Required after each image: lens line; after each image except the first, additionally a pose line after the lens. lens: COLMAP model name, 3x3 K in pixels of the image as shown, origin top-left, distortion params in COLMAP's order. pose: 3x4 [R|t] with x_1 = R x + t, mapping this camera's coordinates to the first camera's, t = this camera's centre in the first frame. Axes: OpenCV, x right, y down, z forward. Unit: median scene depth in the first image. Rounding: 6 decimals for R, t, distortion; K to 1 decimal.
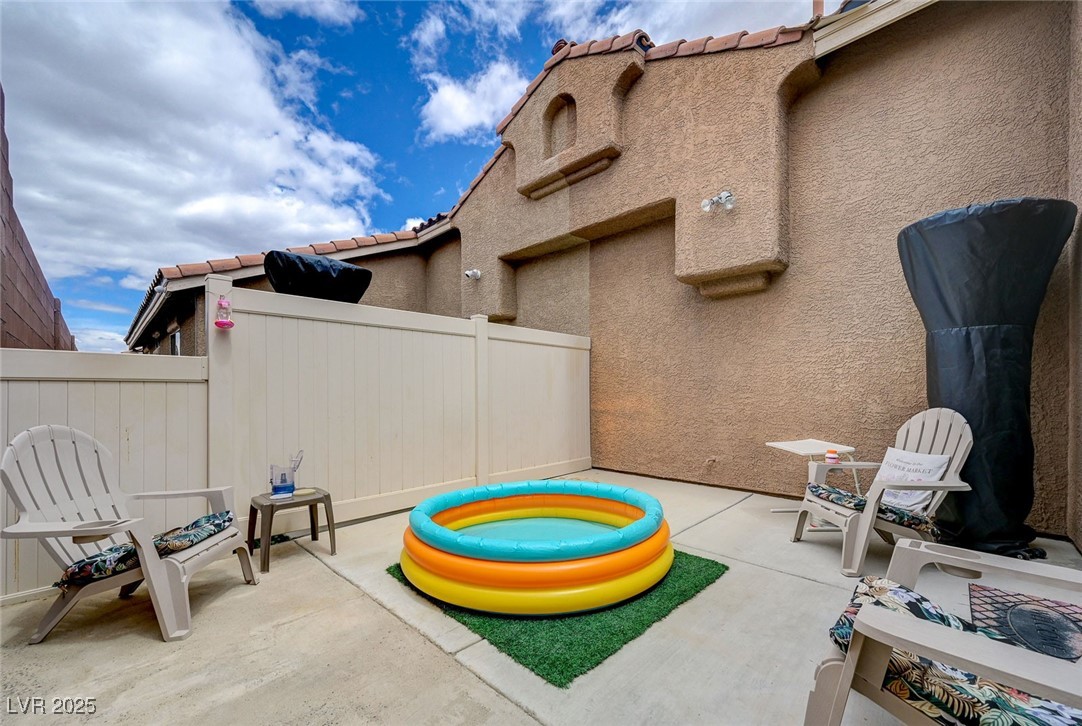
lens RADIAL K [[421.7, 0, 545.0], [0, 421.7, 395.7], [0, 0, 1]] dist [-0.000183, -0.000038]
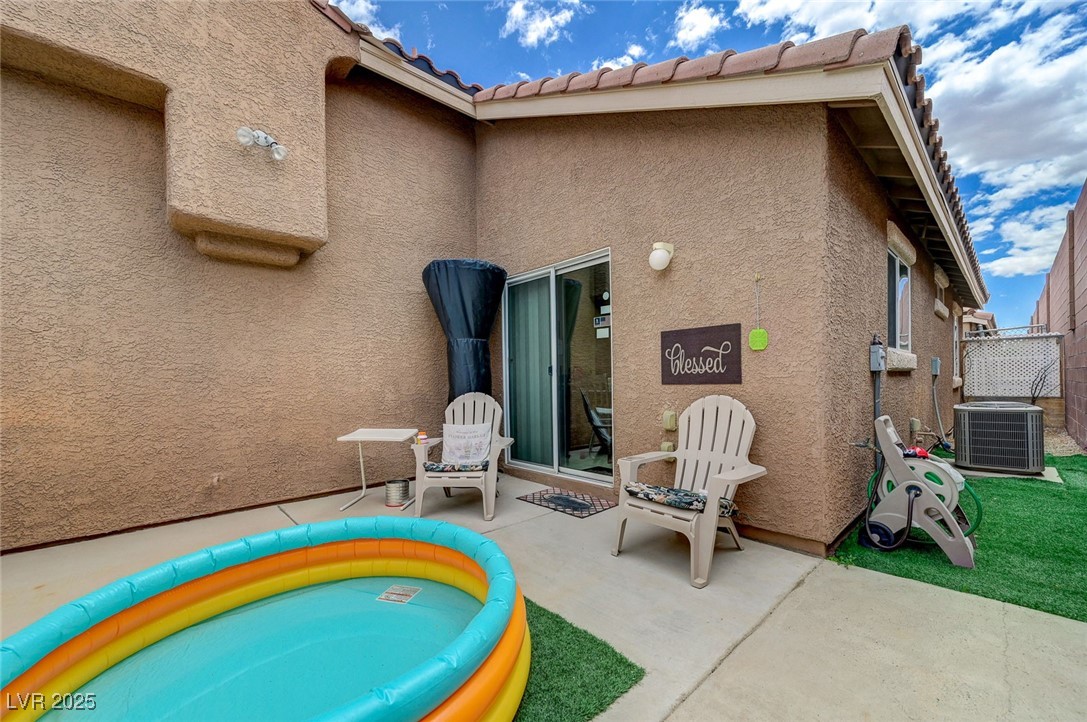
lens RADIAL K [[431.6, 0, 554.9], [0, 431.6, 387.9], [0, 0, 1]] dist [0.000356, 0.000645]
pose [[0.048805, -0.014321, 0.998706, -0.371617], [0.027812, 0.999529, 0.012974, 0.001704], [-0.998421, 0.027143, 0.049180, 0.434199]]
